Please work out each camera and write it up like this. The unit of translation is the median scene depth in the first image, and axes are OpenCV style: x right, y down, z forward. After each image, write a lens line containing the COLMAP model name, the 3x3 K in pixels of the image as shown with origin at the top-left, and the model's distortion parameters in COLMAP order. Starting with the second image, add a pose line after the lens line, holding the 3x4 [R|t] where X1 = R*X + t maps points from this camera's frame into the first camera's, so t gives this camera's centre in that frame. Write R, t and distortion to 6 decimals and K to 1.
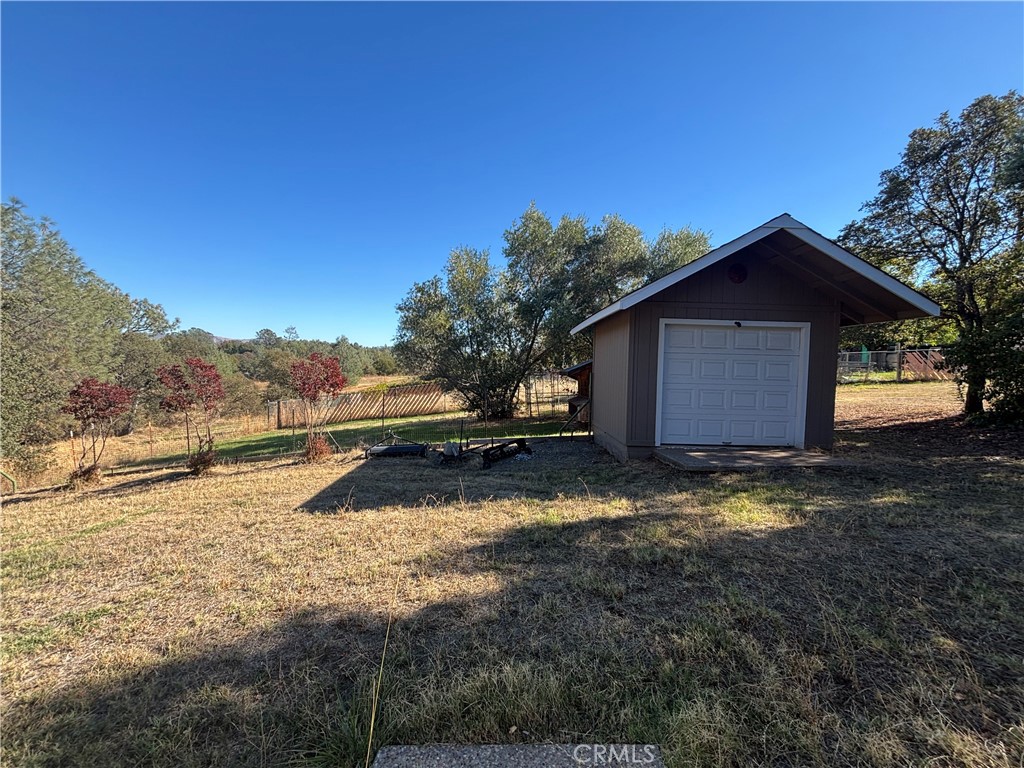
lens RADIAL K [[414.7, 0, 514.3], [0, 414.7, 383.5], [0, 0, 1]] dist [0.002005, -0.000039]
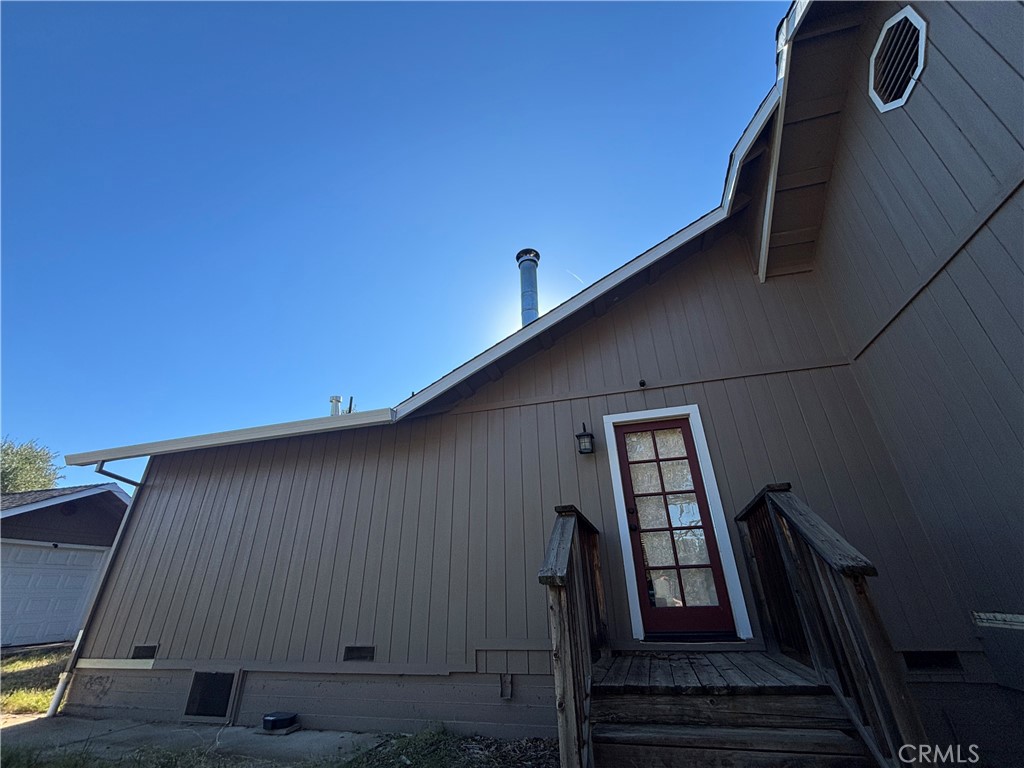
lens RADIAL K [[414.7, 0, 516.4], [0, 414.7, 384.0], [0, 0, 1]] dist [0.002005, -0.000039]
pose [[0.284046, 0.403843, 0.869614, -0.474942], [0.085941, 0.892597, -0.442588, 0.129273], [-0.954951, 0.200452, 0.218832, -0.932624]]
